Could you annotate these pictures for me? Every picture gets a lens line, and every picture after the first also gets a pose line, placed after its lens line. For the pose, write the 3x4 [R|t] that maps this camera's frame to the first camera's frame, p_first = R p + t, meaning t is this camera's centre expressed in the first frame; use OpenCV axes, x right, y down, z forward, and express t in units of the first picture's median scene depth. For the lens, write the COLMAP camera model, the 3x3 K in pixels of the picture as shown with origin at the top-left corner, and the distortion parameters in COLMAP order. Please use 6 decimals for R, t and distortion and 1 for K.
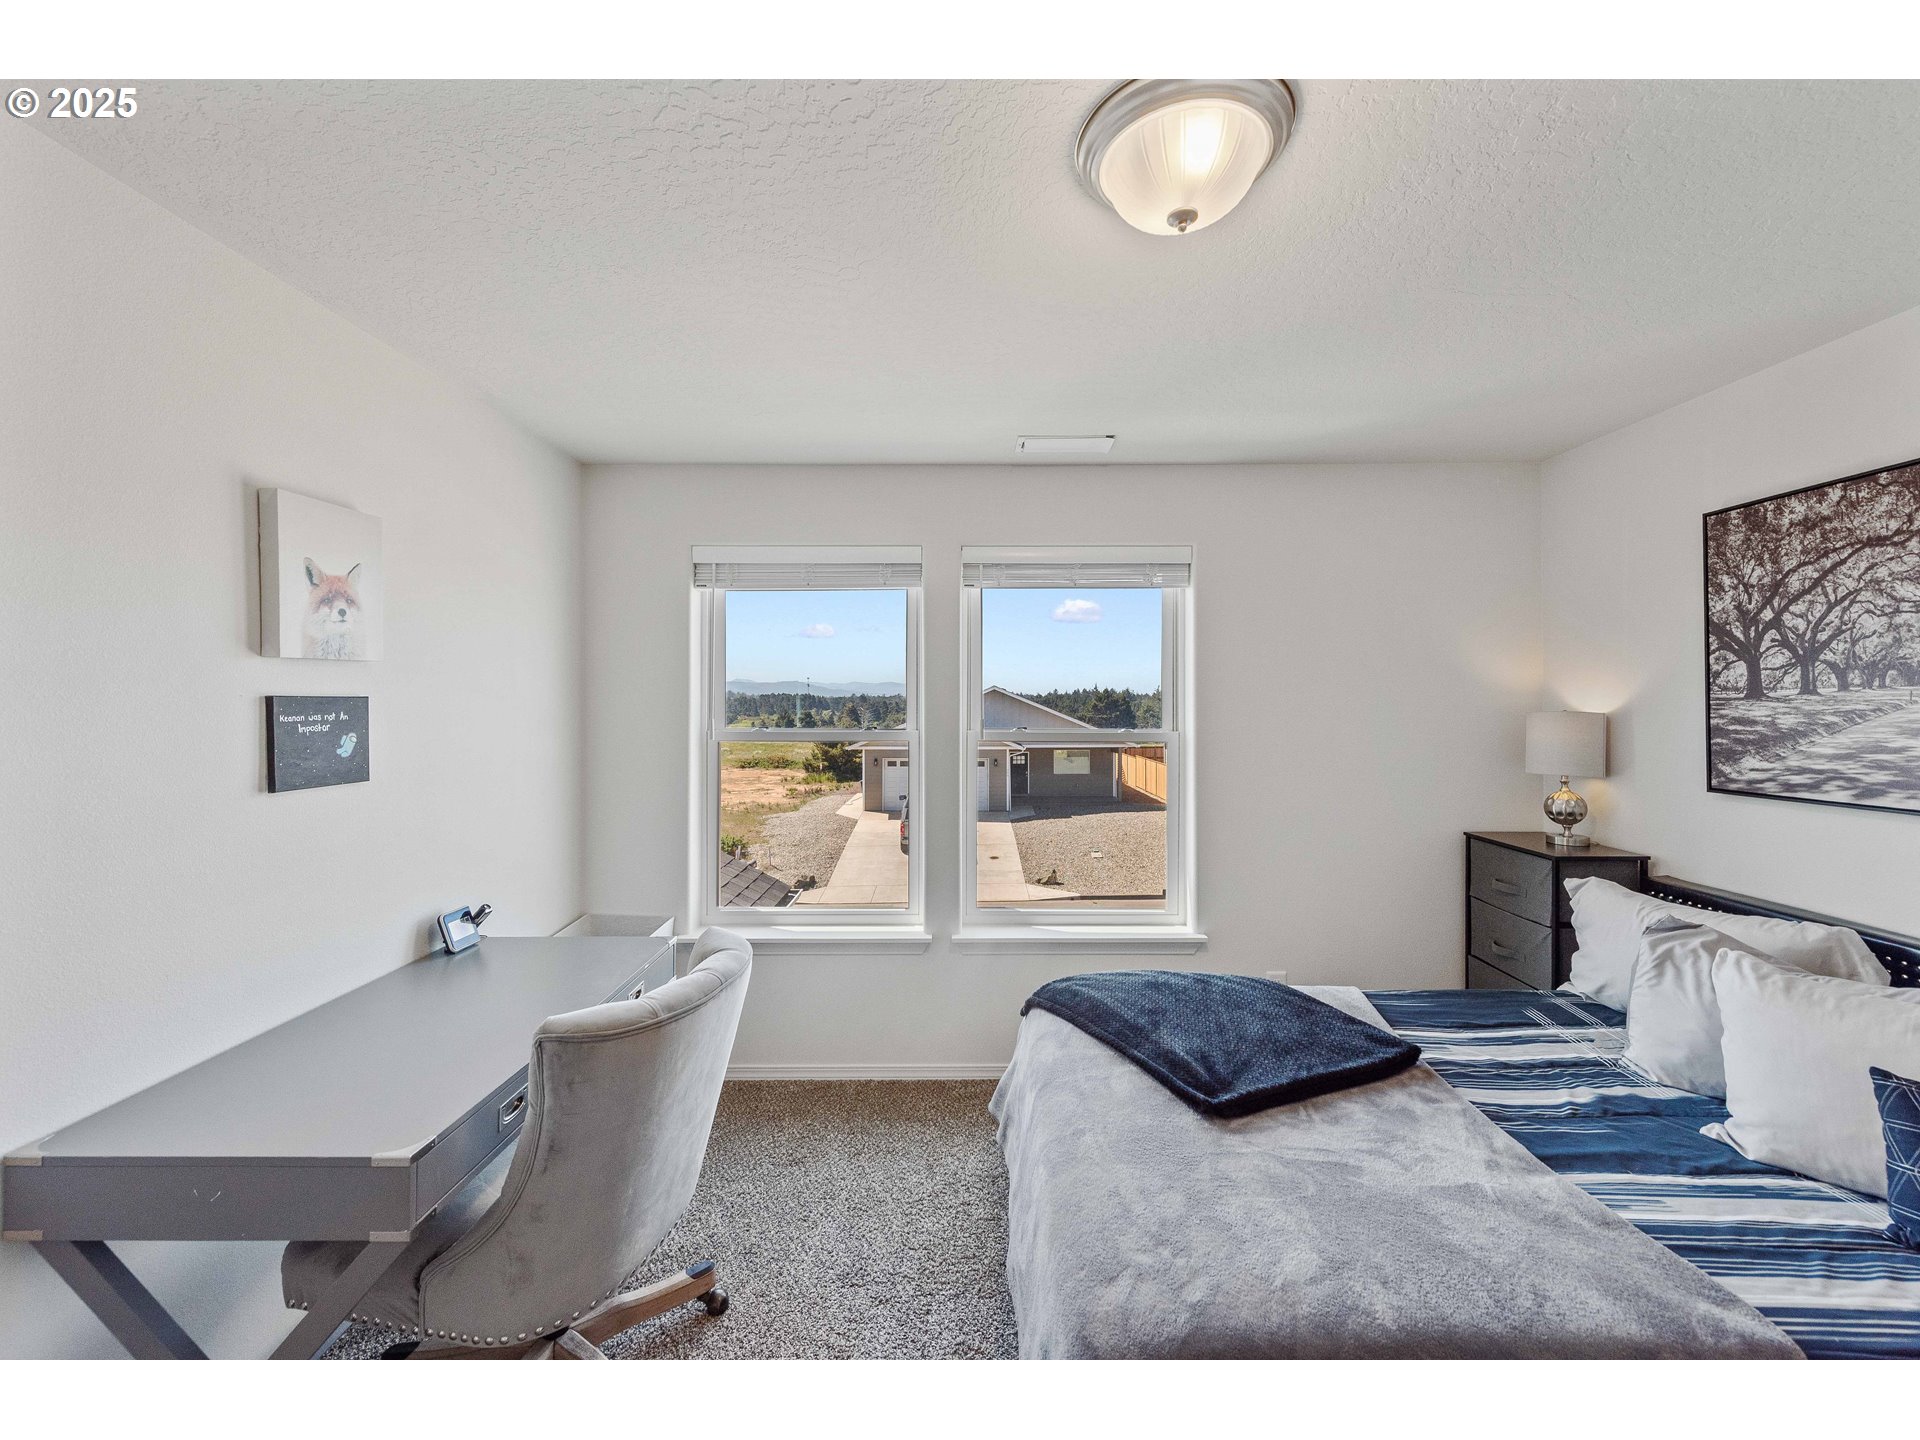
lens RADIAL K [[758.4, 0, 961.9], [0, 758.4, 702.6], [0, 0, 1]] dist [0.003038, -0.002256]
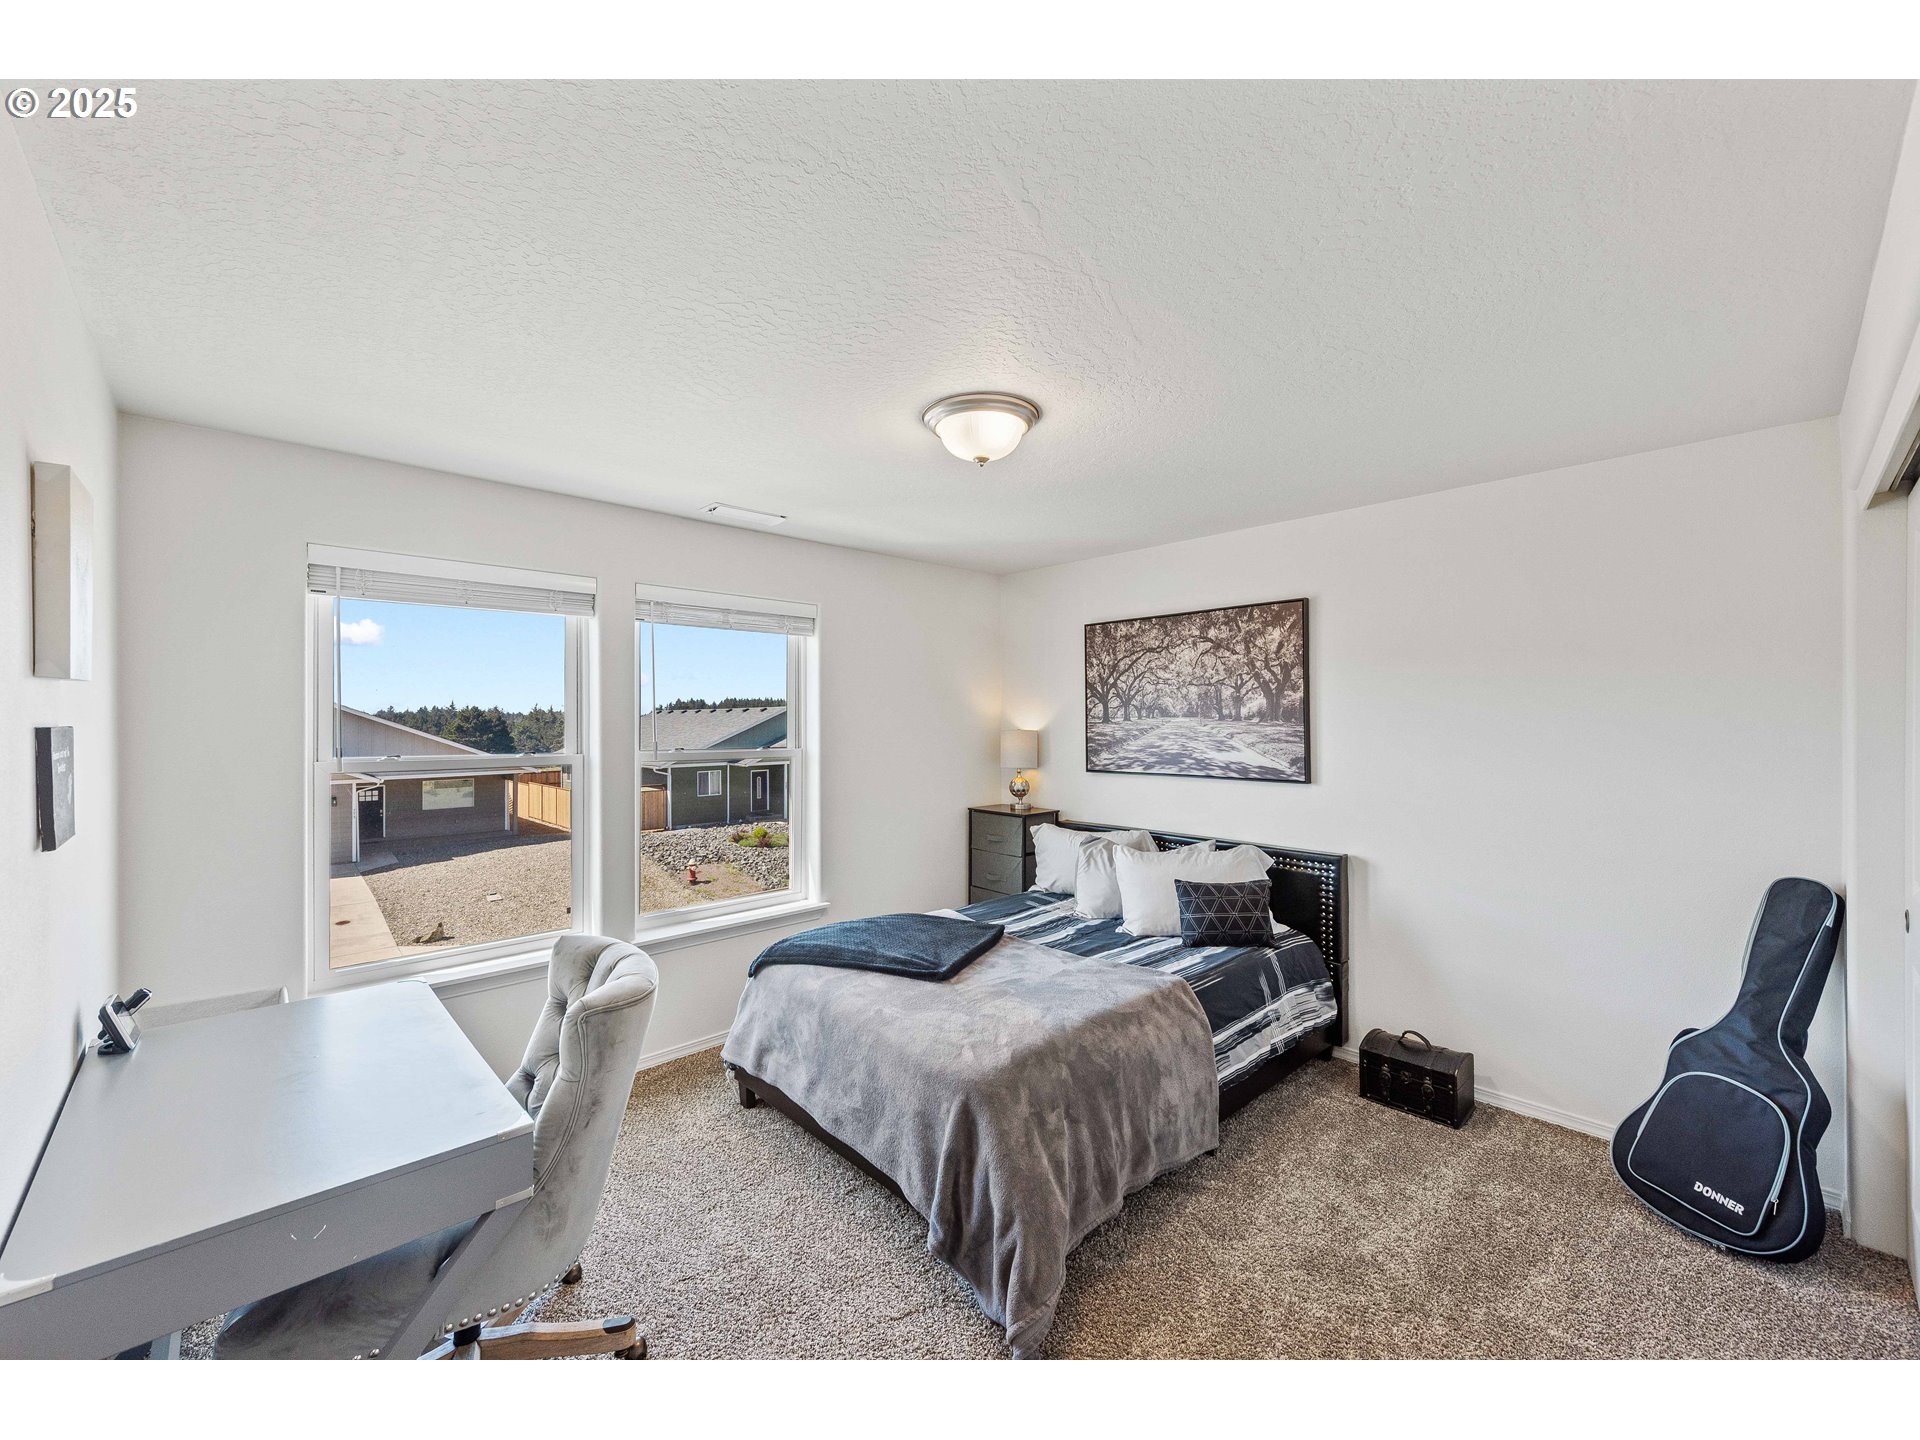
lens RADIAL K [[758.4, 0, 969.5], [0, 758.4, 725.7], [0, 0, 1]] dist [0.003038, -0.002256]
pose [[0.716363, -0.005801, 0.697704, -0.551794], [0.002959, 0.999982, 0.005276, -0.008292], [-0.697722, -0.001715, 0.716367, -0.151882]]
